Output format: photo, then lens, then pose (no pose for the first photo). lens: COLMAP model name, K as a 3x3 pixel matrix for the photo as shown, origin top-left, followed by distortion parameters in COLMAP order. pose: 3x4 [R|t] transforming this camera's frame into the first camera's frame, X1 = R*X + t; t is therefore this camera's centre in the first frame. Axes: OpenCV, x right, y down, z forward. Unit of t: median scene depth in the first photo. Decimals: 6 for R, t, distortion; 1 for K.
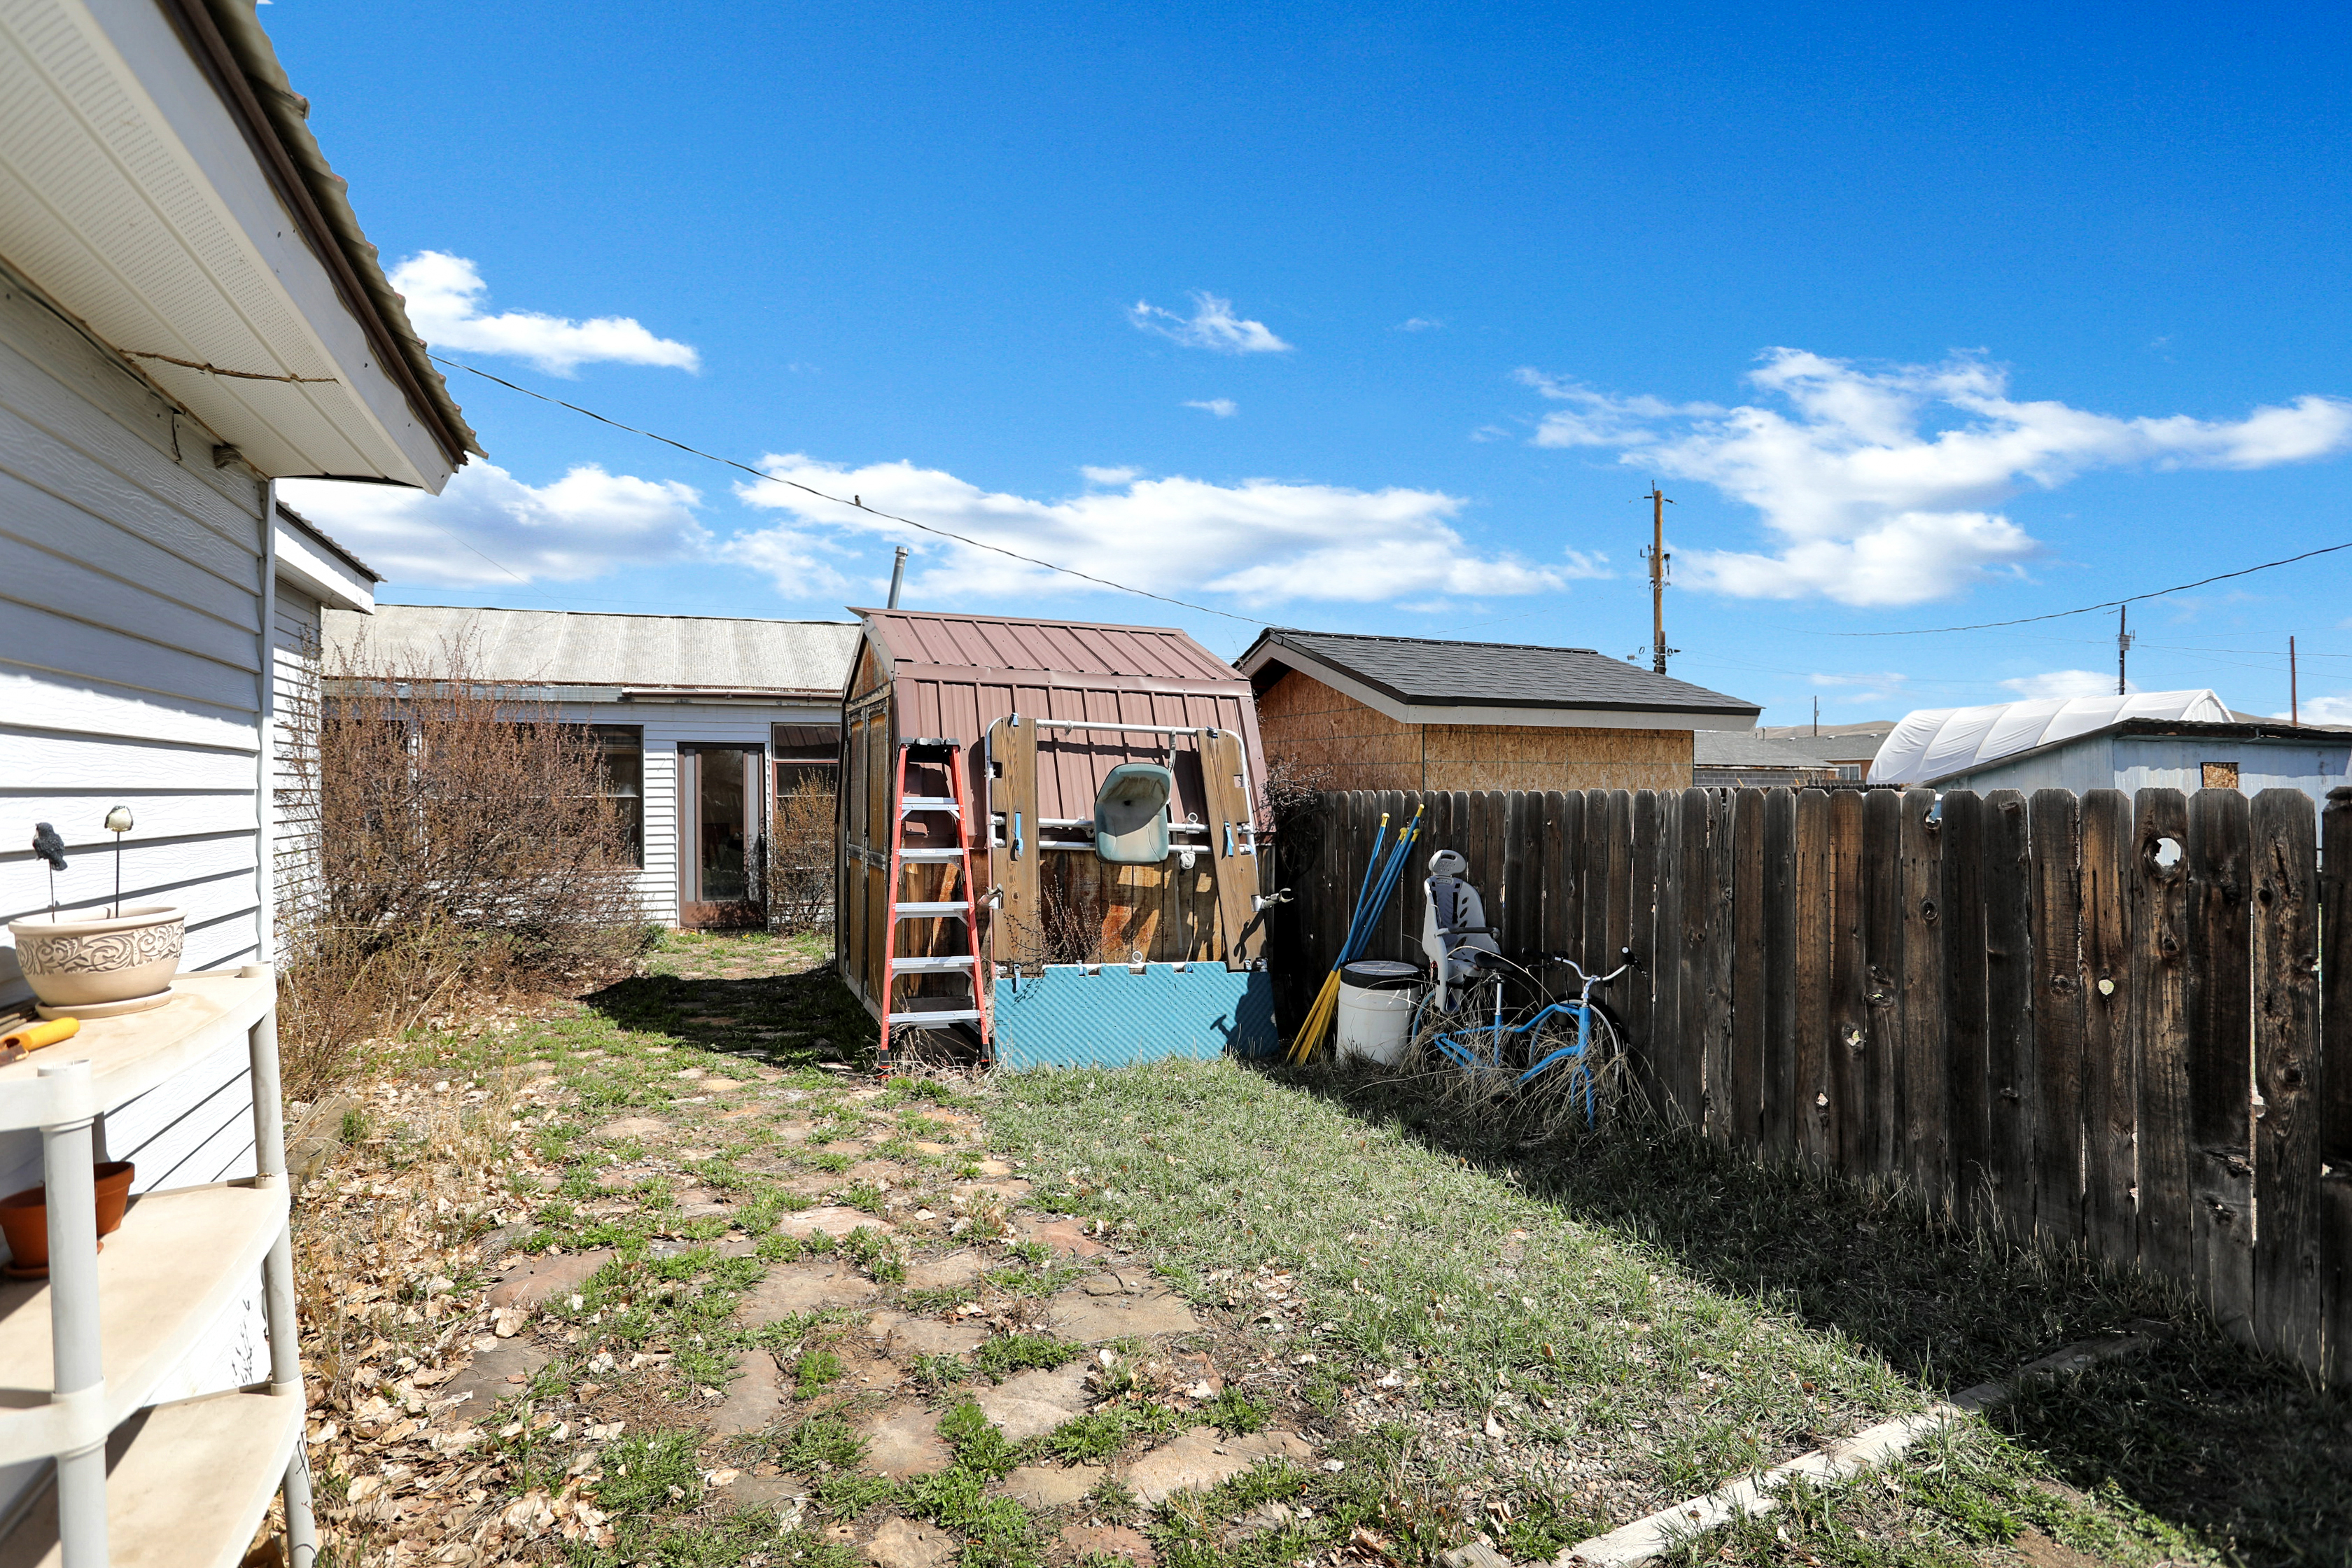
lens RADIAL K [[1165.2, 0, 1183.8], [0, 1165.2, 768.6], [0, 0, 1]] dist [-0.057640, 0.023794]
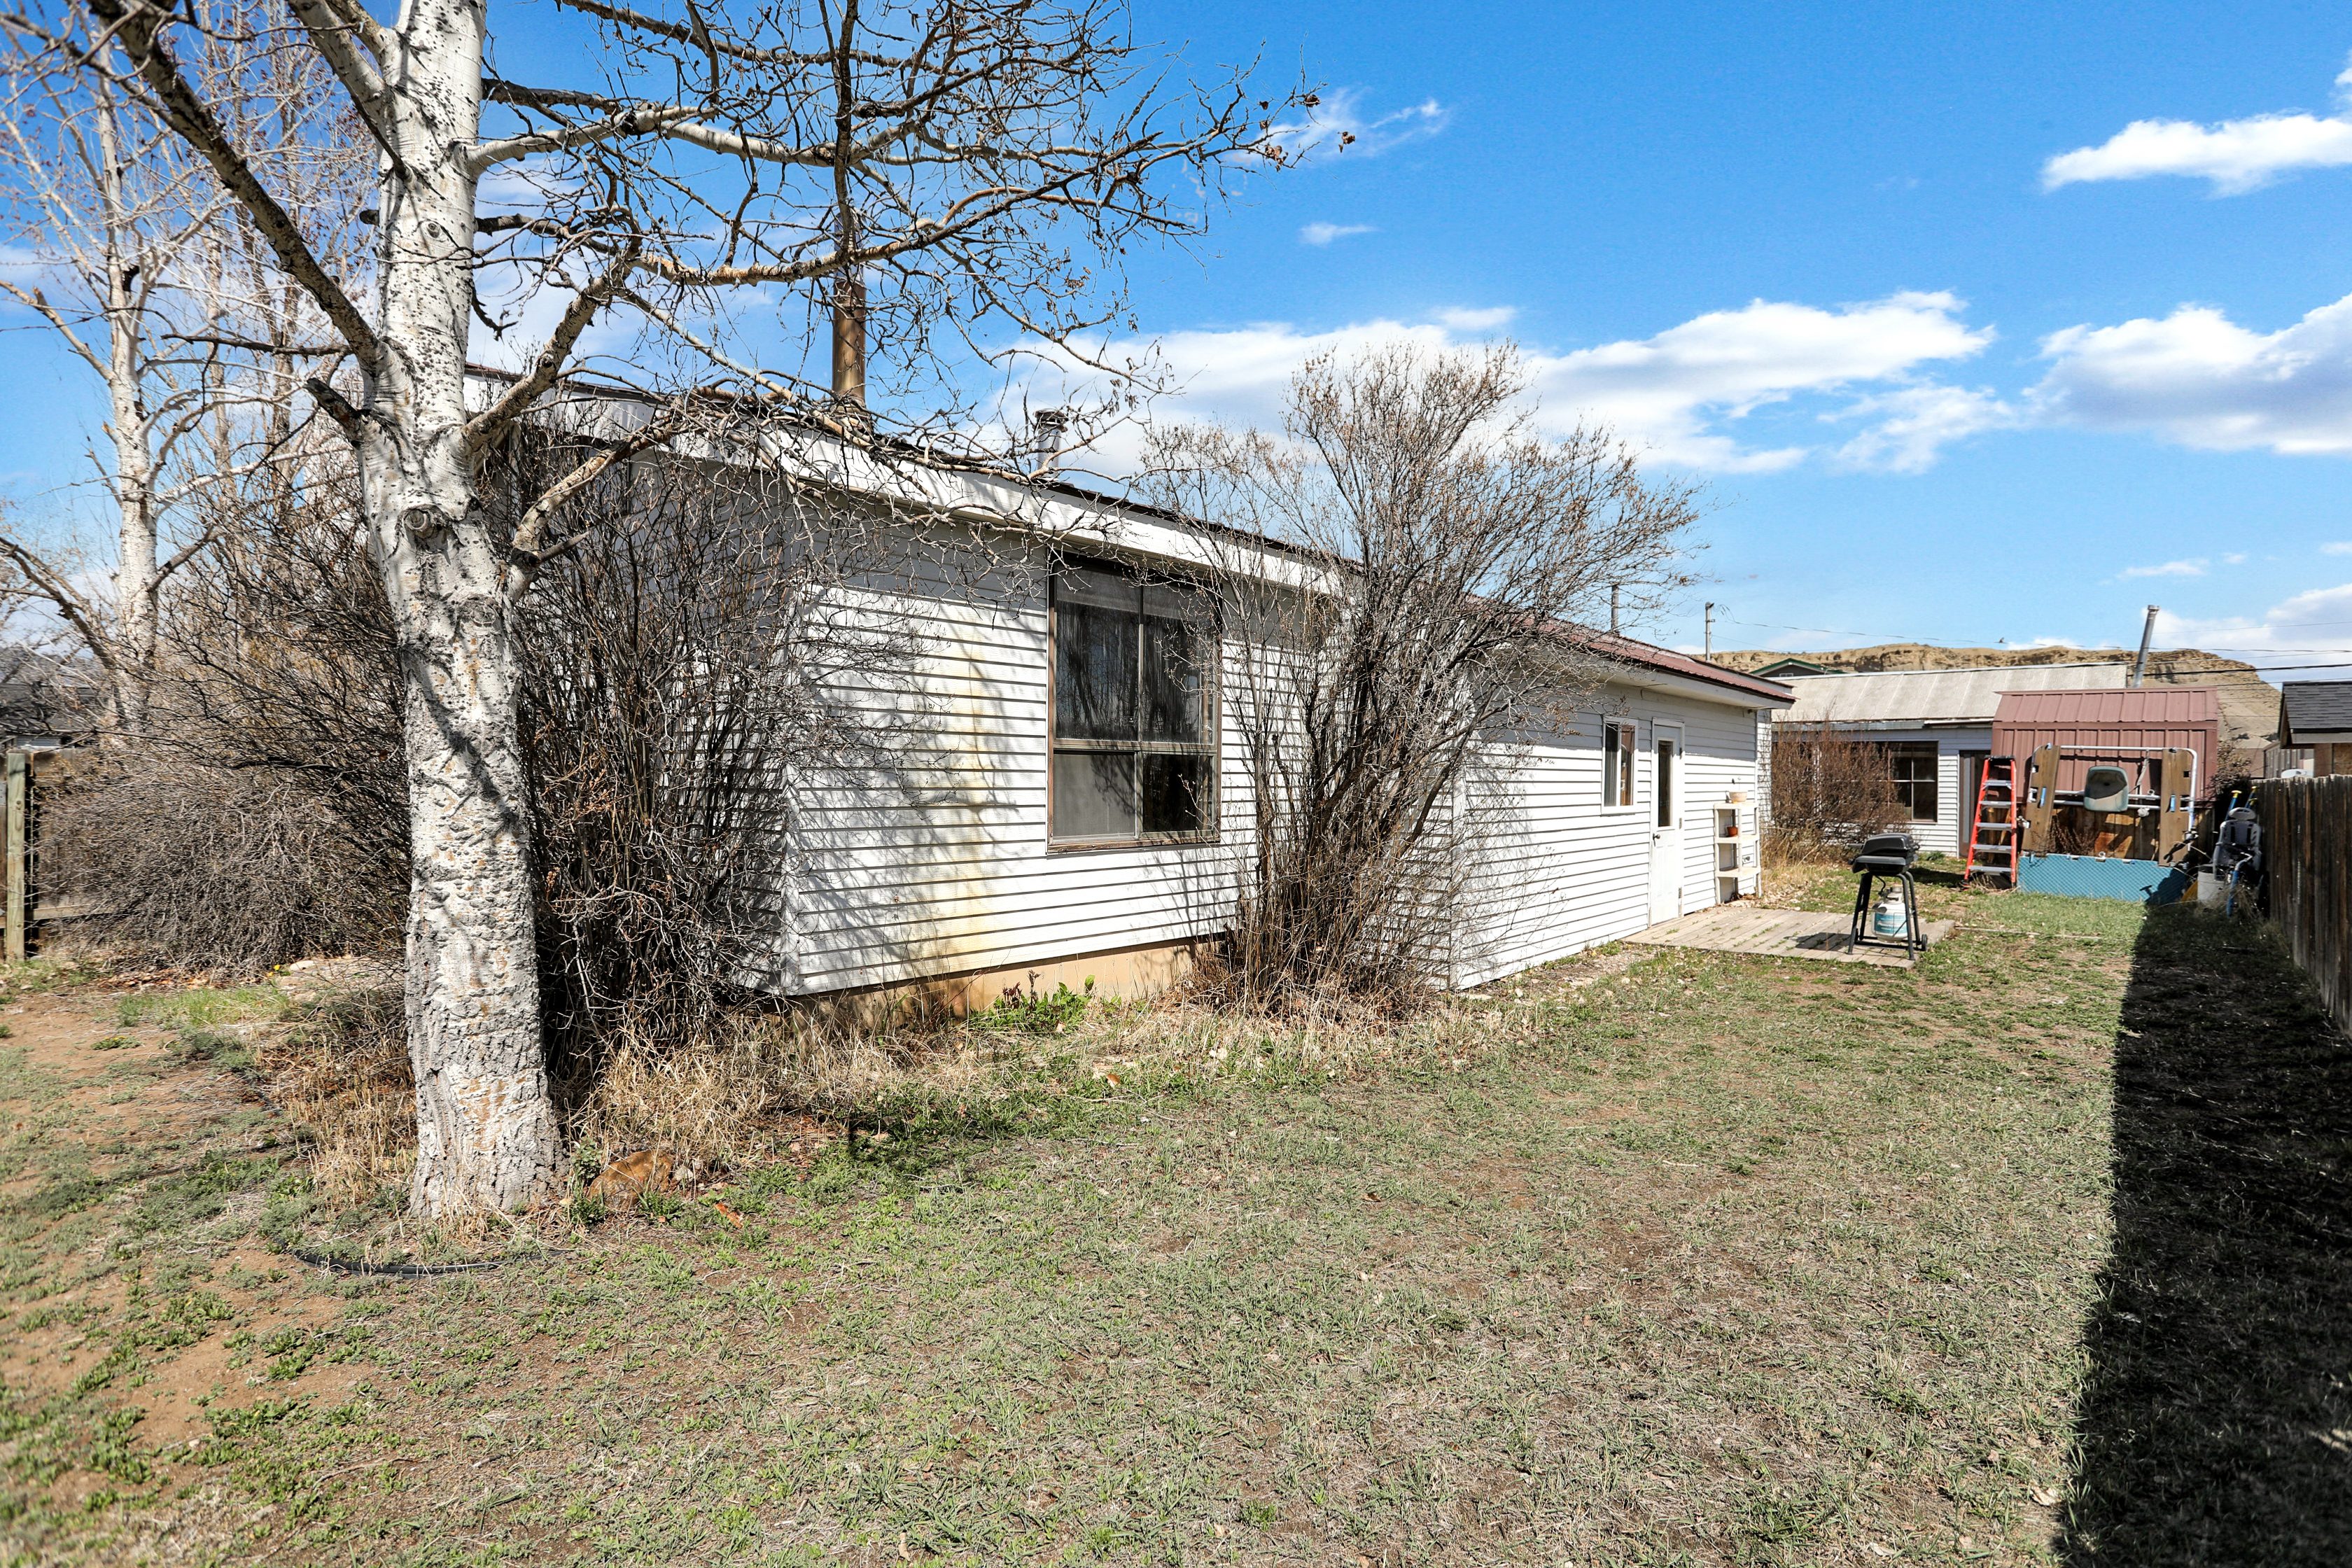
lens RADIAL K [[1165.2, 0, 1183.8], [0, 1165.2, 768.6], [0, 0, 1]] dist [-0.057640, 0.023794]
pose [[0.426980, 0.001702, -0.904260, 1.106063], [0.005156, 0.999977, 0.004317, -0.016850], [0.904247, -0.006506, 0.426961, -1.415929]]
